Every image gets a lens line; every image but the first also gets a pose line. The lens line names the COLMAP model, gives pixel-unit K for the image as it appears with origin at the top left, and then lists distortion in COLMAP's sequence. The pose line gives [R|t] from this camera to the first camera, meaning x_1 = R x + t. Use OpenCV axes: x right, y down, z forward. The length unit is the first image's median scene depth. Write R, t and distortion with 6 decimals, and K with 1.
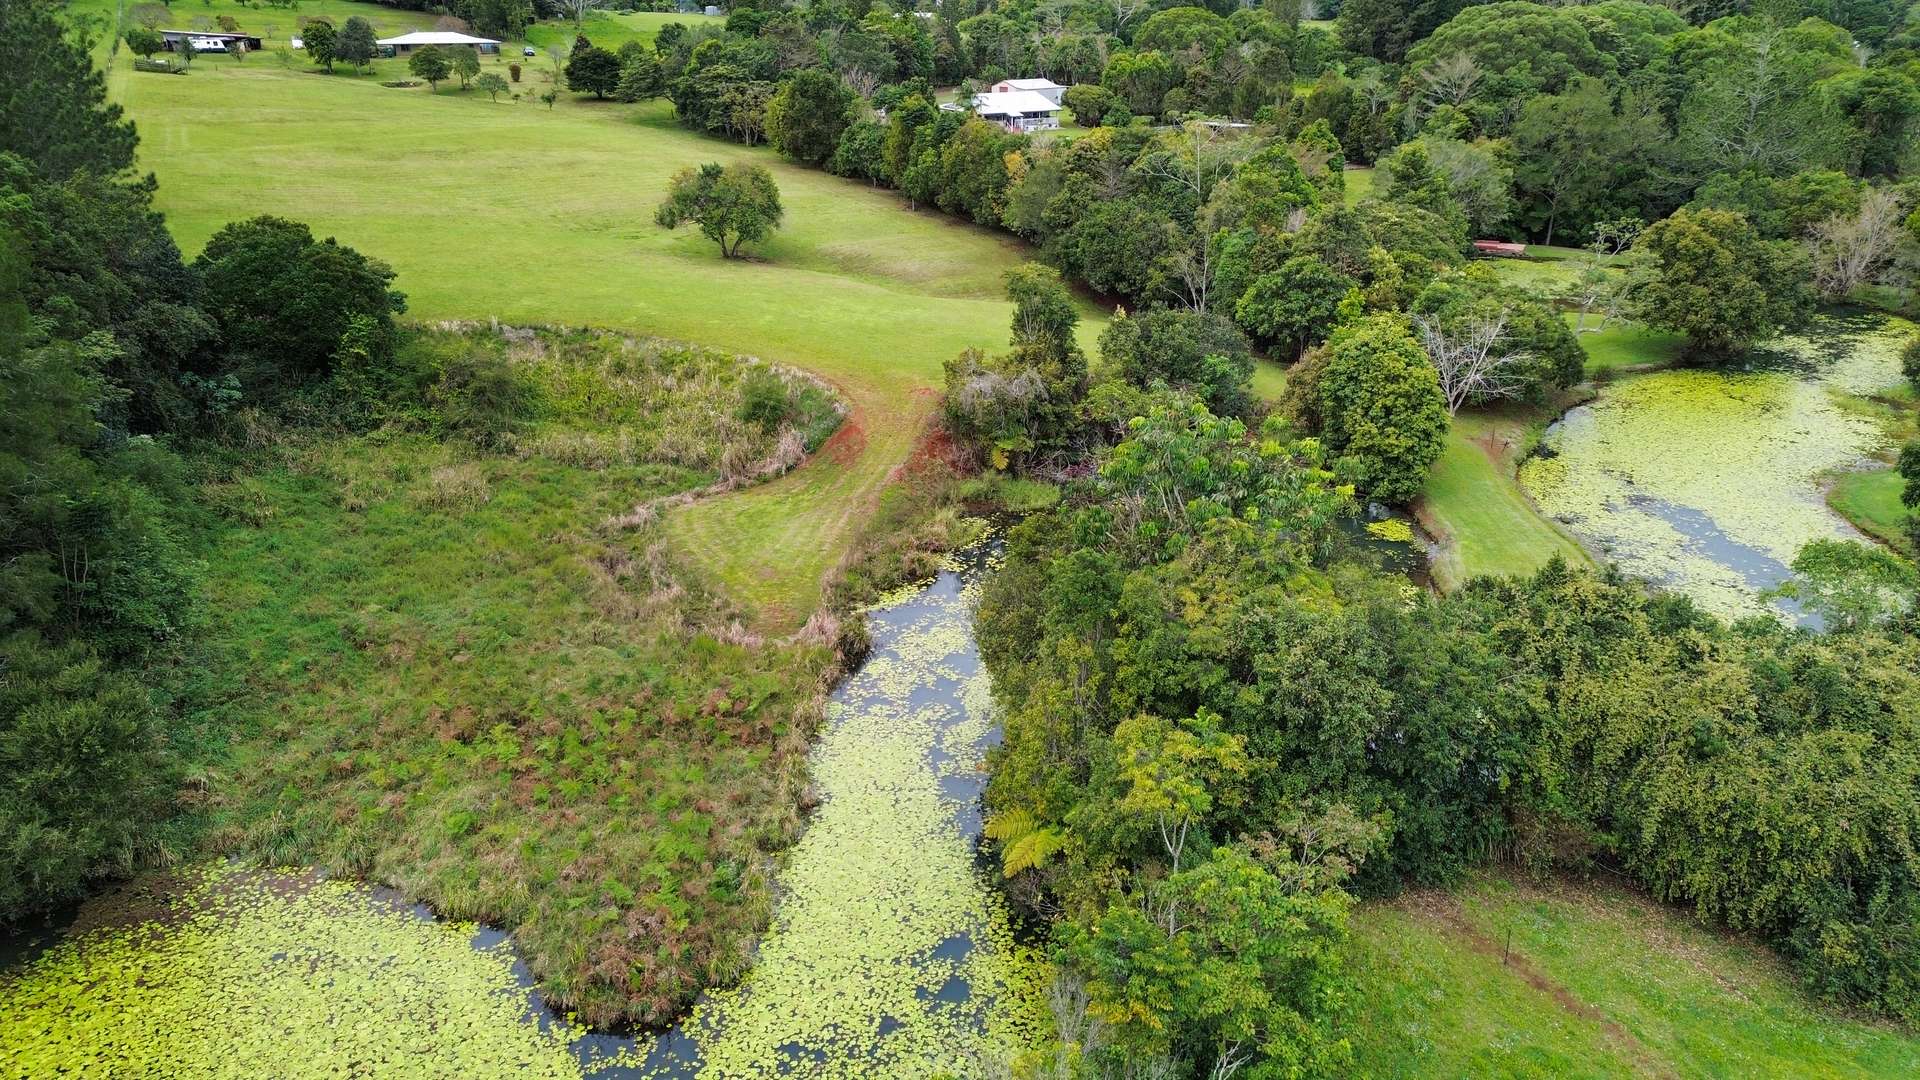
lens RADIAL K [[1360.0, 0, 955.7], [0, 1360.0, 527.7], [0, 0, 1]] dist [0.094454, -0.112406]
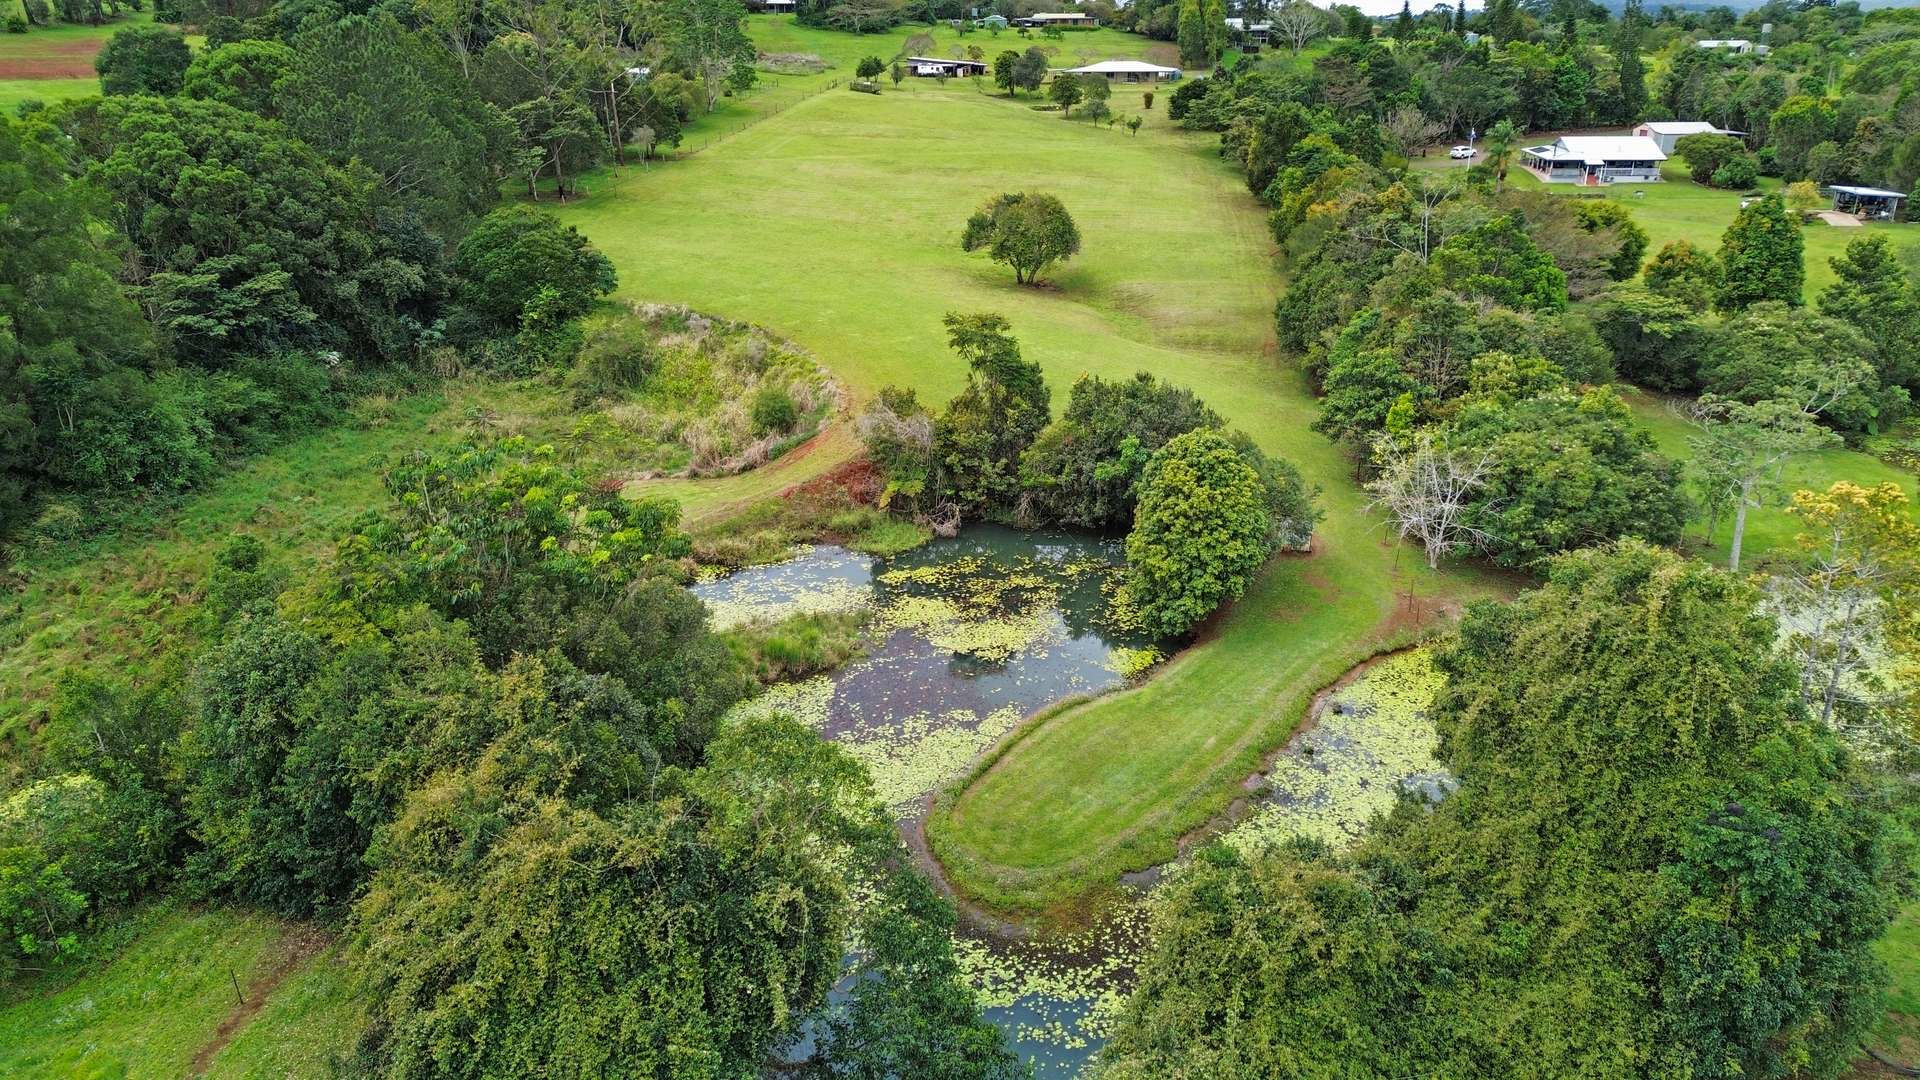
lens RADIAL K [[1360.0, 0, 955.7], [0, 1360.0, 527.7], [0, 0, 1]] dist [0.094454, -0.112406]
pose [[0.797202, 0.211364, -0.565503, 0.261931], [-0.219400, 0.974095, 0.054788, -0.038679], [0.562434, 0.080394, 0.822924, 0.081151]]
